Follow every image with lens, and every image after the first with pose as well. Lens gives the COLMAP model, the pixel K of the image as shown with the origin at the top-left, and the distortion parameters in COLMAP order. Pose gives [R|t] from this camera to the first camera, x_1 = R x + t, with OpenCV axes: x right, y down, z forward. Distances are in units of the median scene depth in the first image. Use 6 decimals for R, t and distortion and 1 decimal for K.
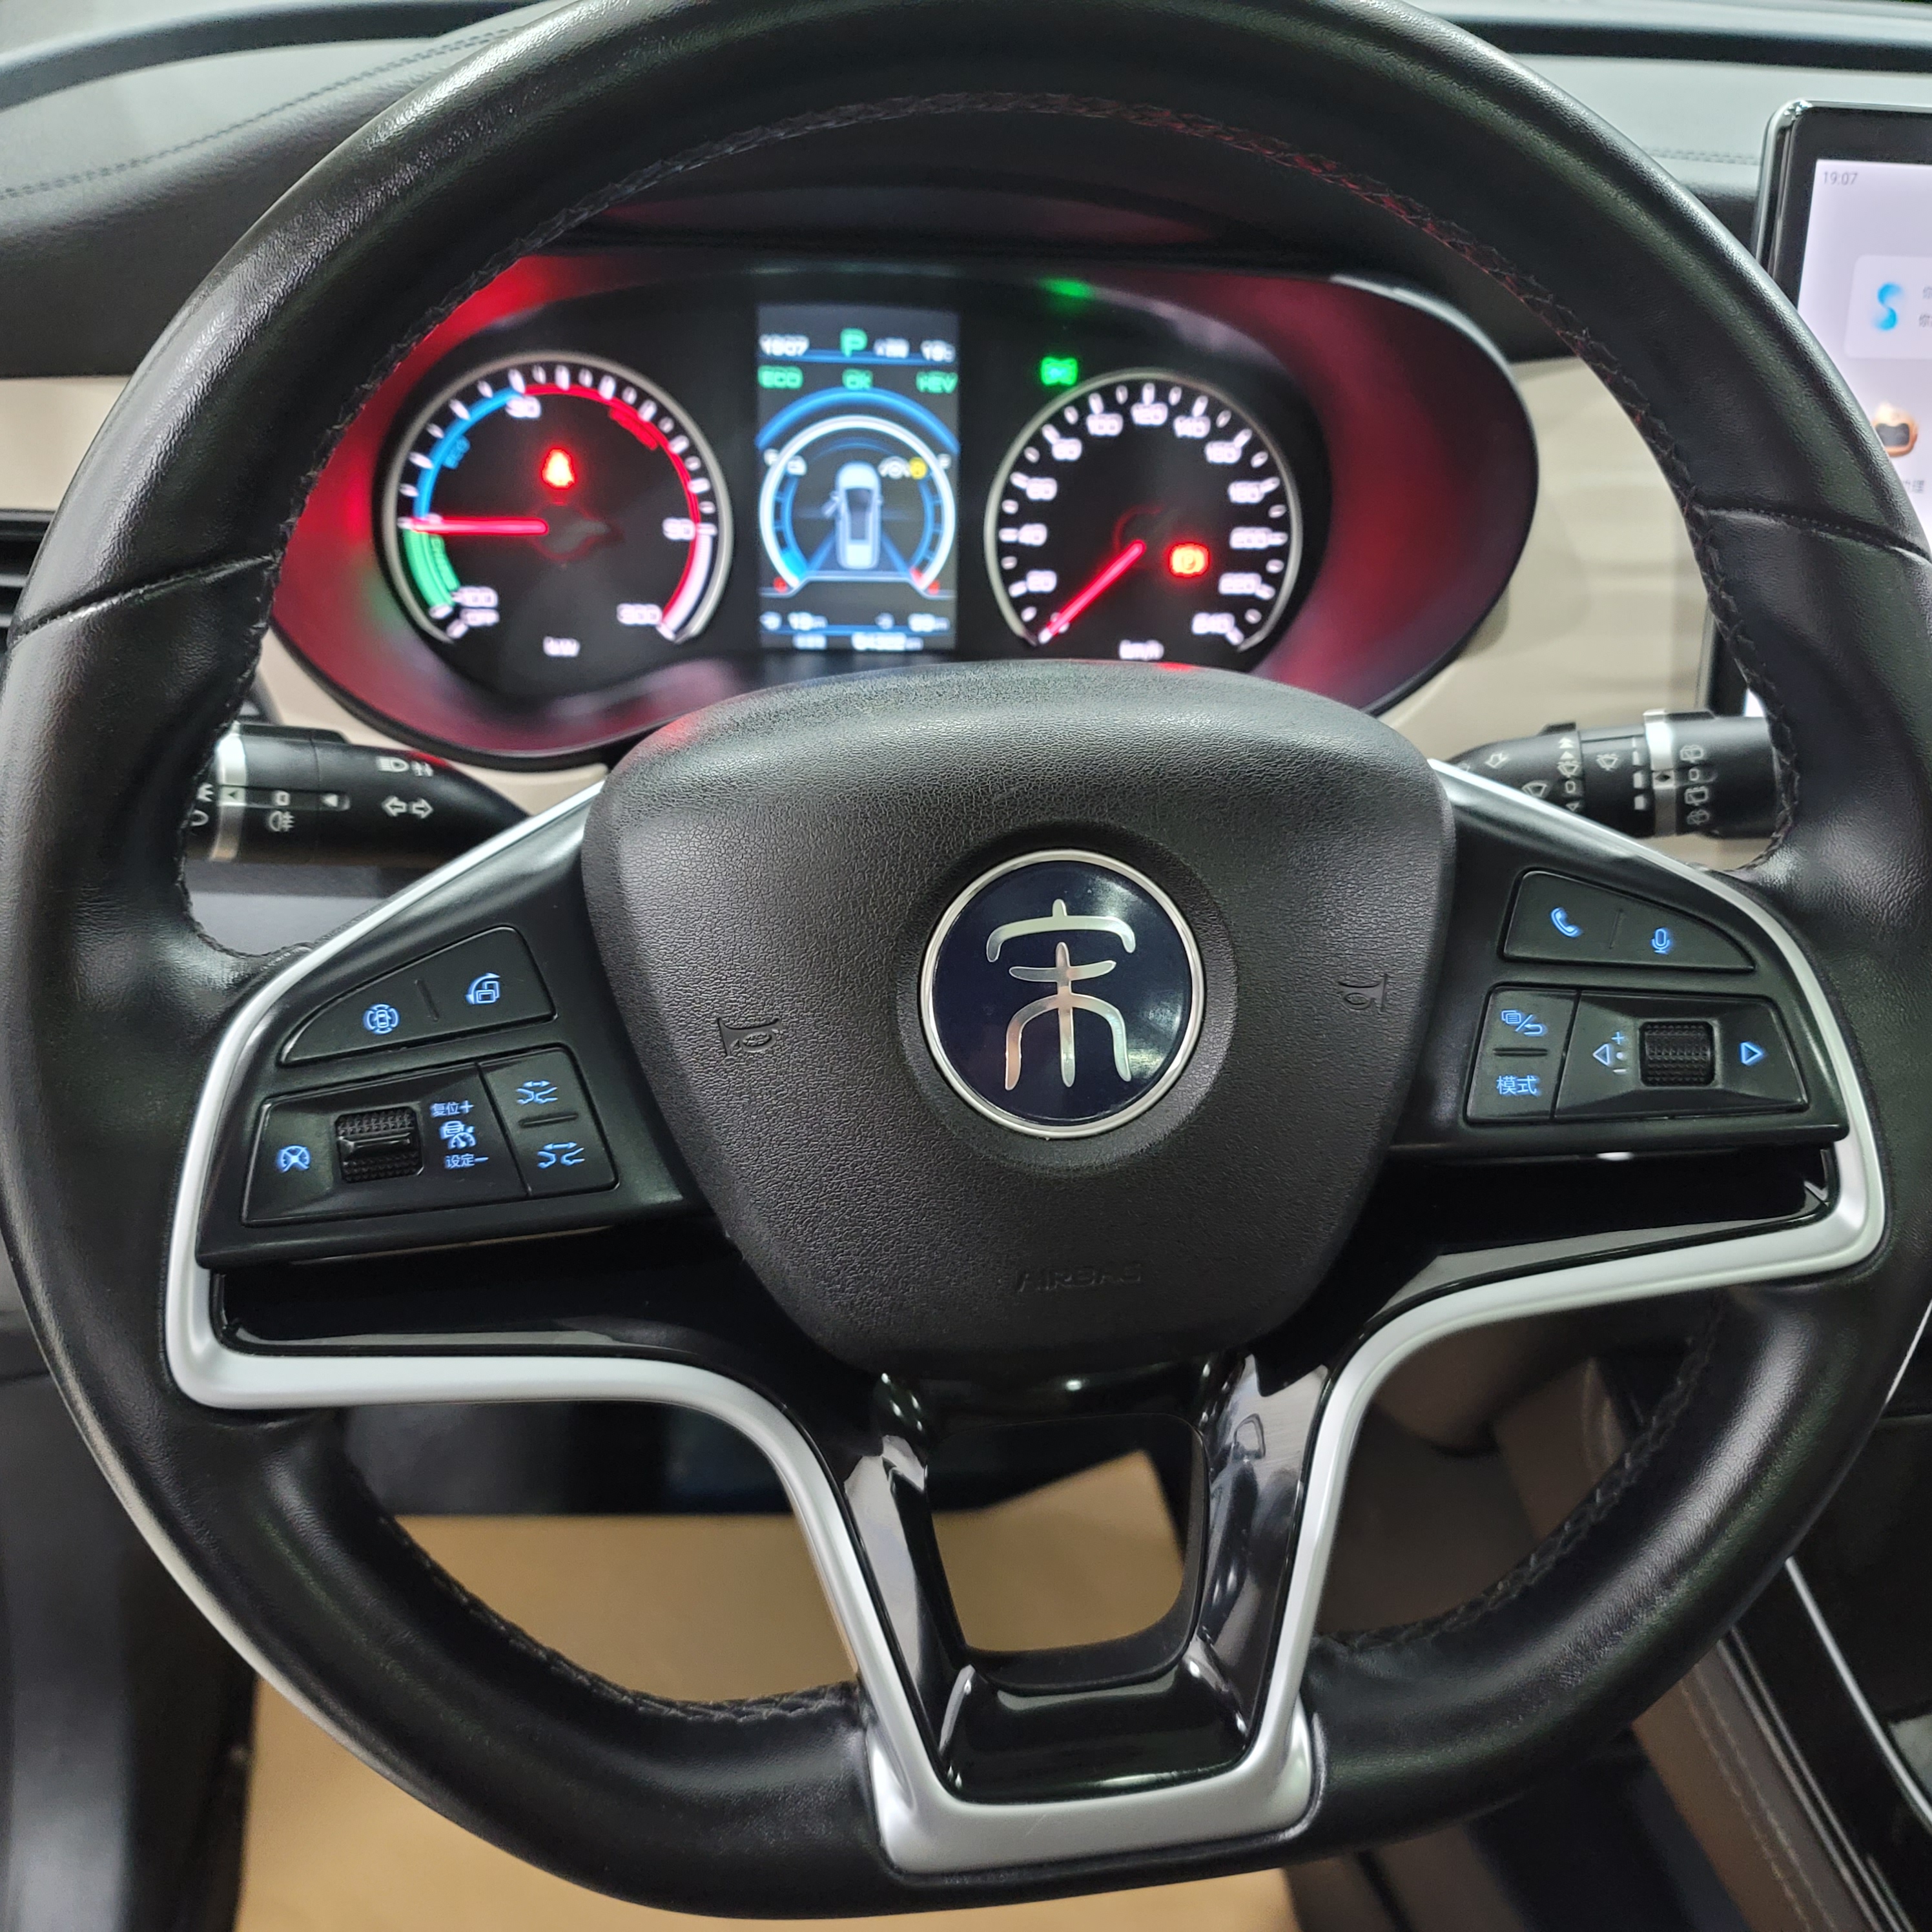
lens RADIAL K [[1923.3, 0, 966.0], [0, 1923.3, 966.0], [0, 0, 1]] dist [0.163150, -0.334633]
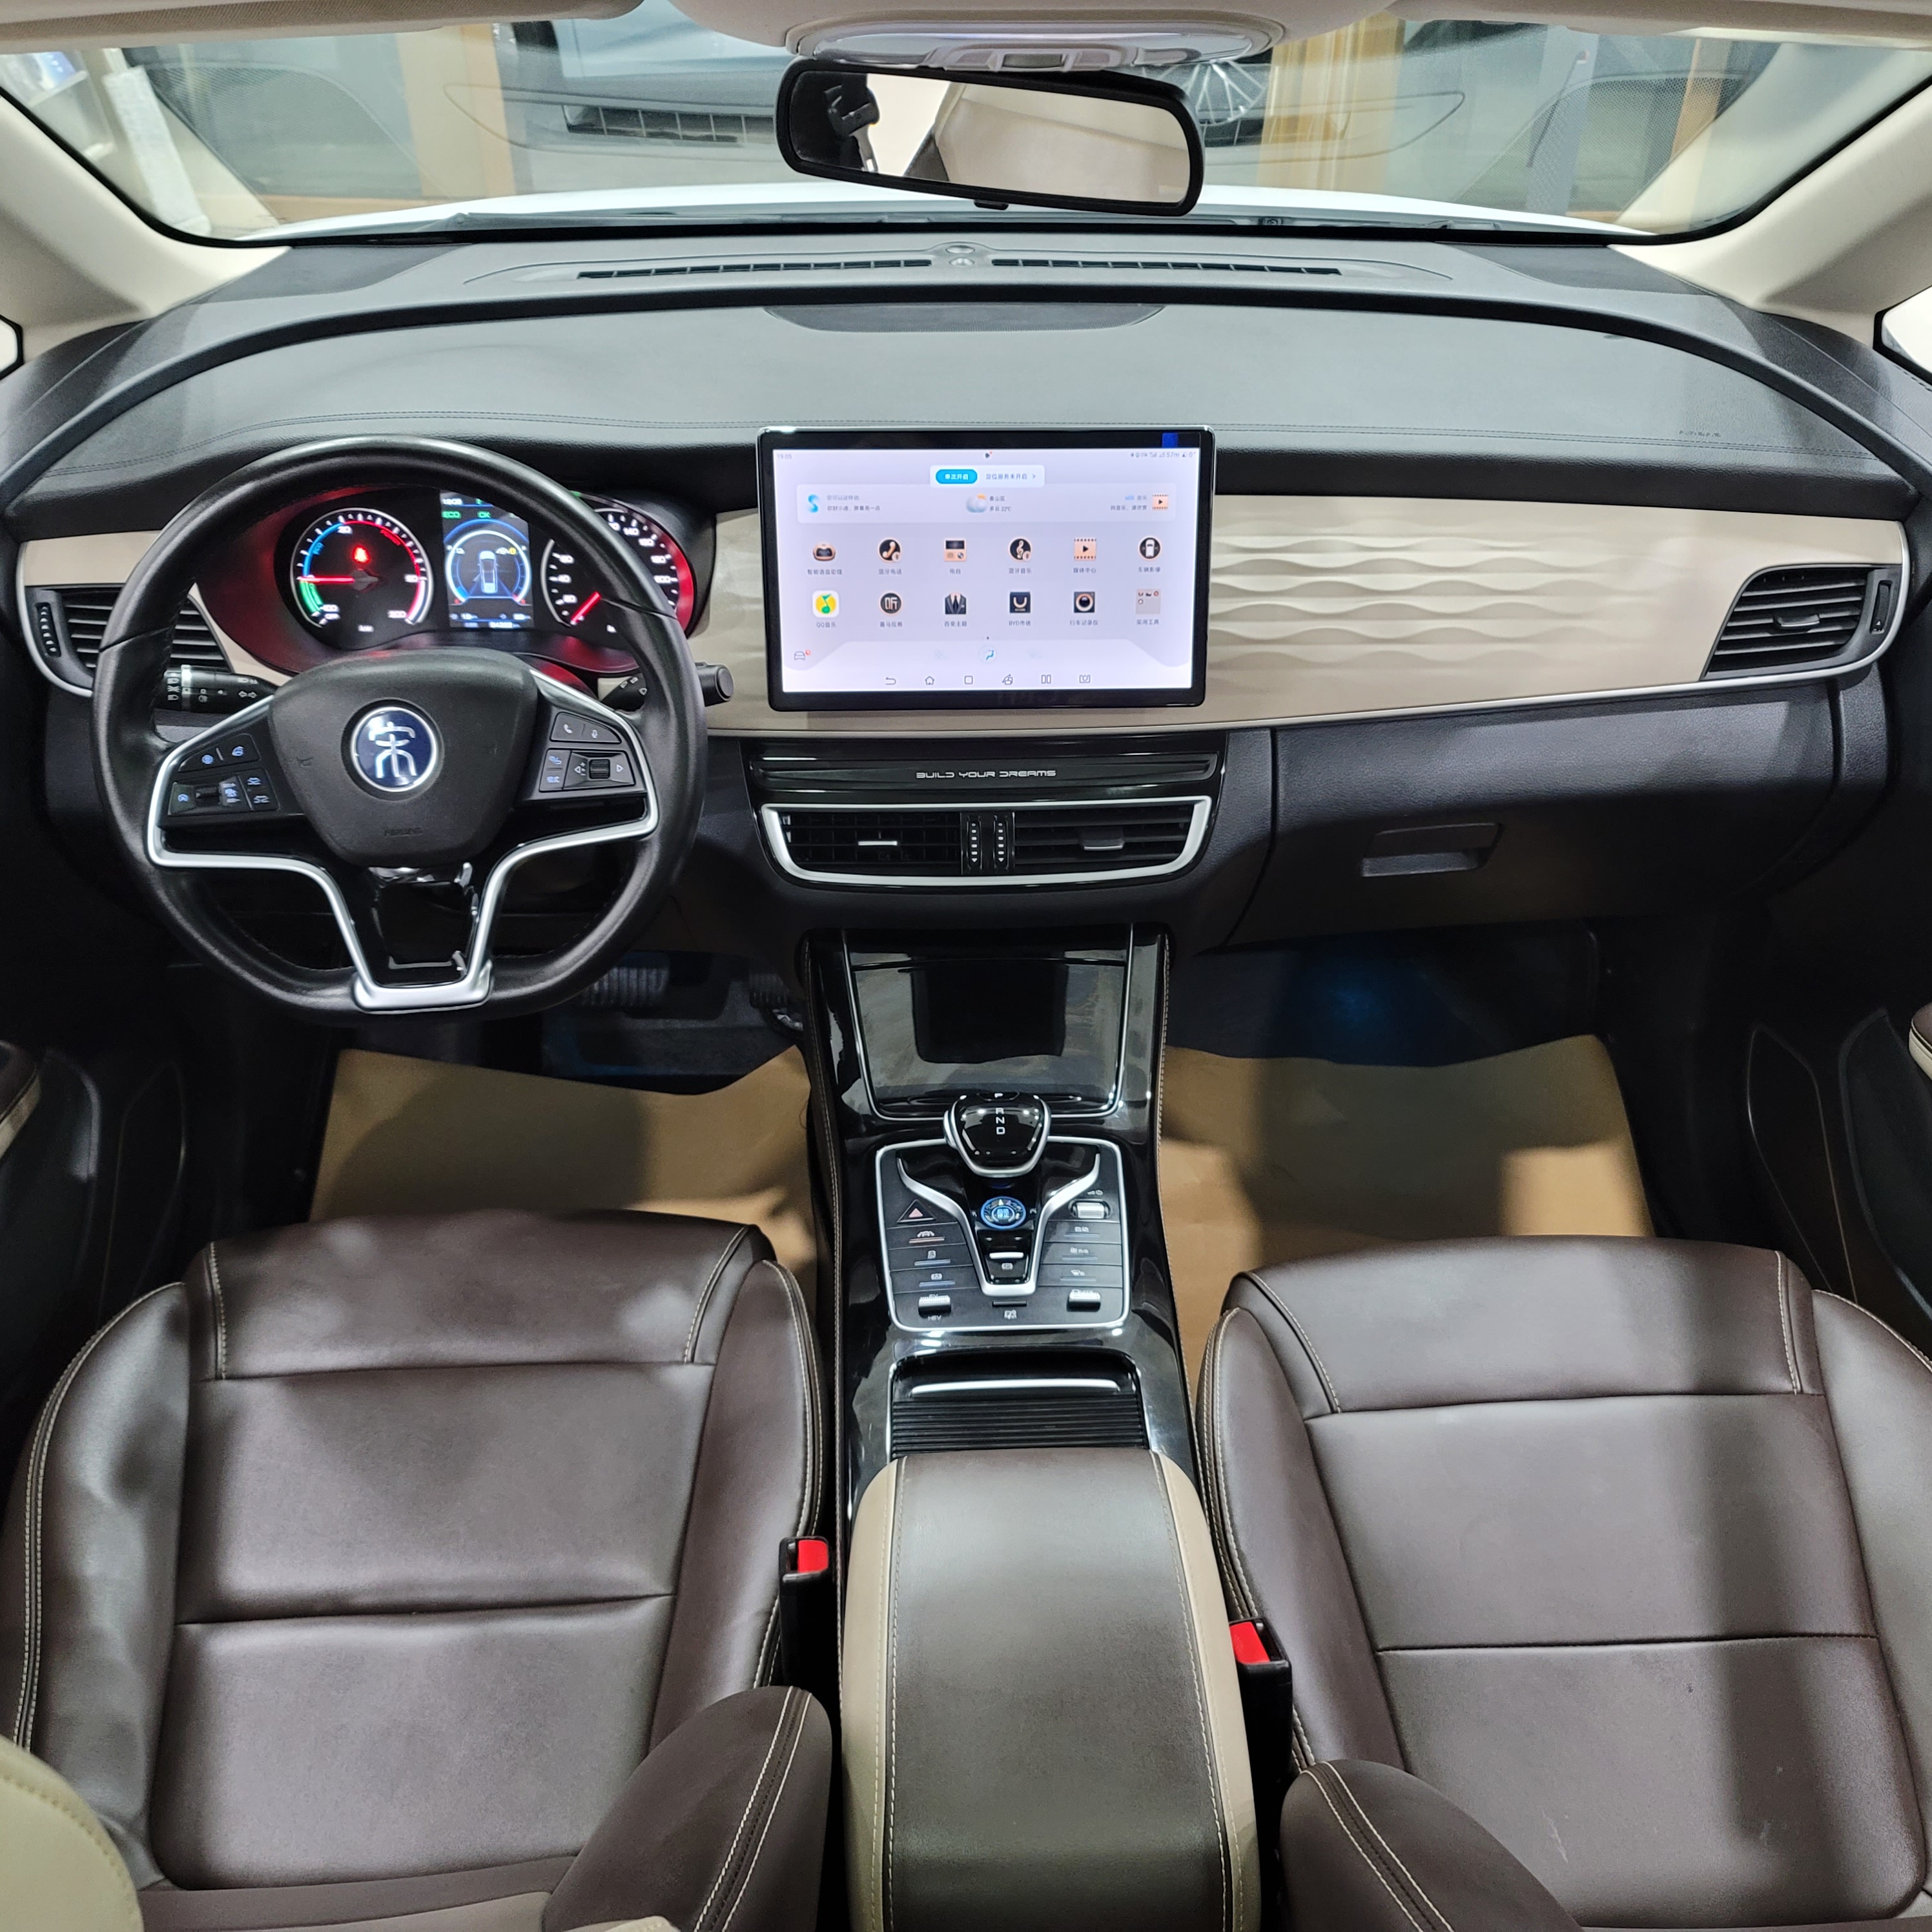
lens RADIAL K [[1892.7, 0, 991.8], [0, 1892.7, 965.6], [0, 0, 1]] dist [0.045940, 0.003356]
pose [[0.992050, 0.019332, -0.124347, 0.849683], [-0.012680, 0.998457, 0.054068, 0.111678], [0.125201, -0.052062, 0.990765, -1.233672]]
